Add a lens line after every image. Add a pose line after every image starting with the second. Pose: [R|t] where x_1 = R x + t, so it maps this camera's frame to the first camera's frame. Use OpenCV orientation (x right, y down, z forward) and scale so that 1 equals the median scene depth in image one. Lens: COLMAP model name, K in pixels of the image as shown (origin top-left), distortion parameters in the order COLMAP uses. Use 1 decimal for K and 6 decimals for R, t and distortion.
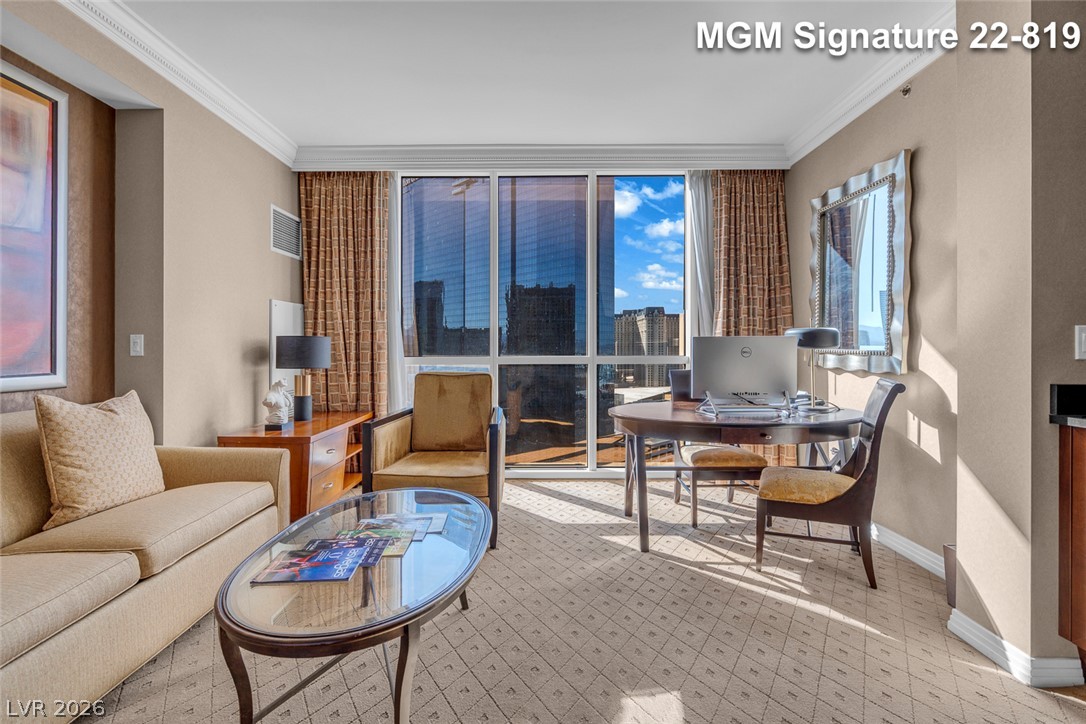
lens RADIAL K [[489.8, 0, 538.7], [0, 489.8, 353.6], [0, 0, 1]] dist [-0.005174, 0.000055]
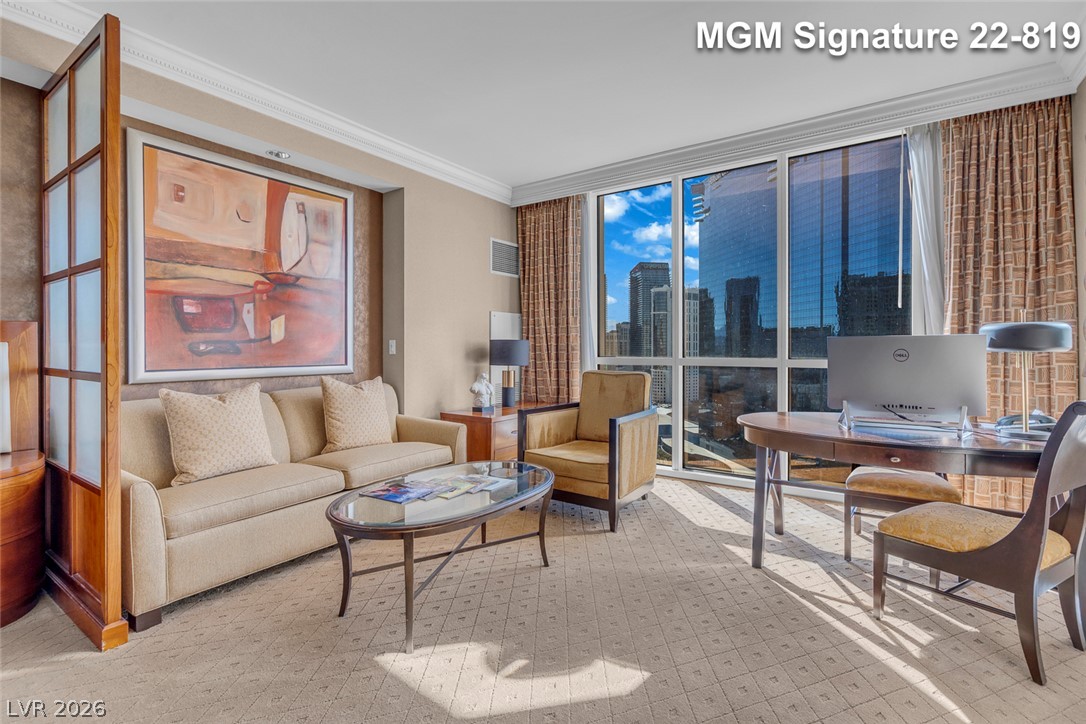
lens RADIAL K [[494.0, 0, 543.0], [0, 494.0, 362.0], [0, 0, 1]] dist [-0.014897, 0.001006]
pose [[0.826532, 0.015655, -0.562672, 0.360708], [-0.007503, 0.999831, 0.016797, -0.000541], [0.562839, -0.009661, 0.826510, -0.001569]]
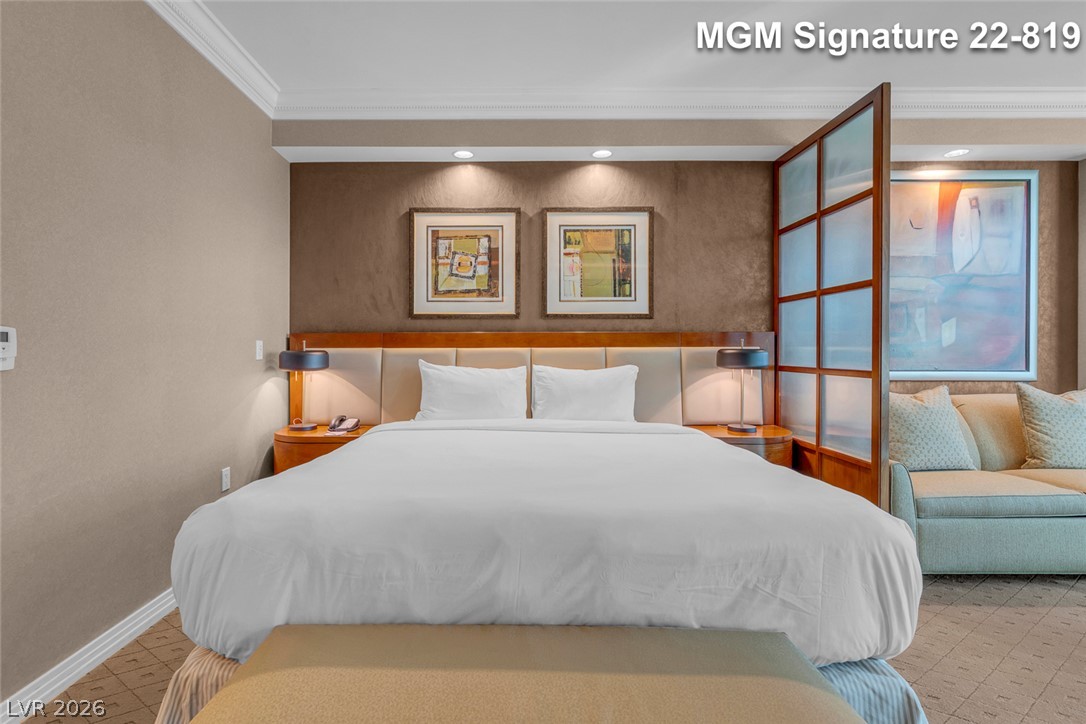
lens RADIAL K [[513.6, 0, 505.9], [0, 513.6, 349.1], [0, 0, 1]] dist [-0.001187, -0.000092]
pose [[-0.001768, -0.011531, -0.999932, 0.368402], [-0.015532, 0.999813, -0.011502, 0.013560], [0.999878, 0.015510, -0.001947, -0.380276]]
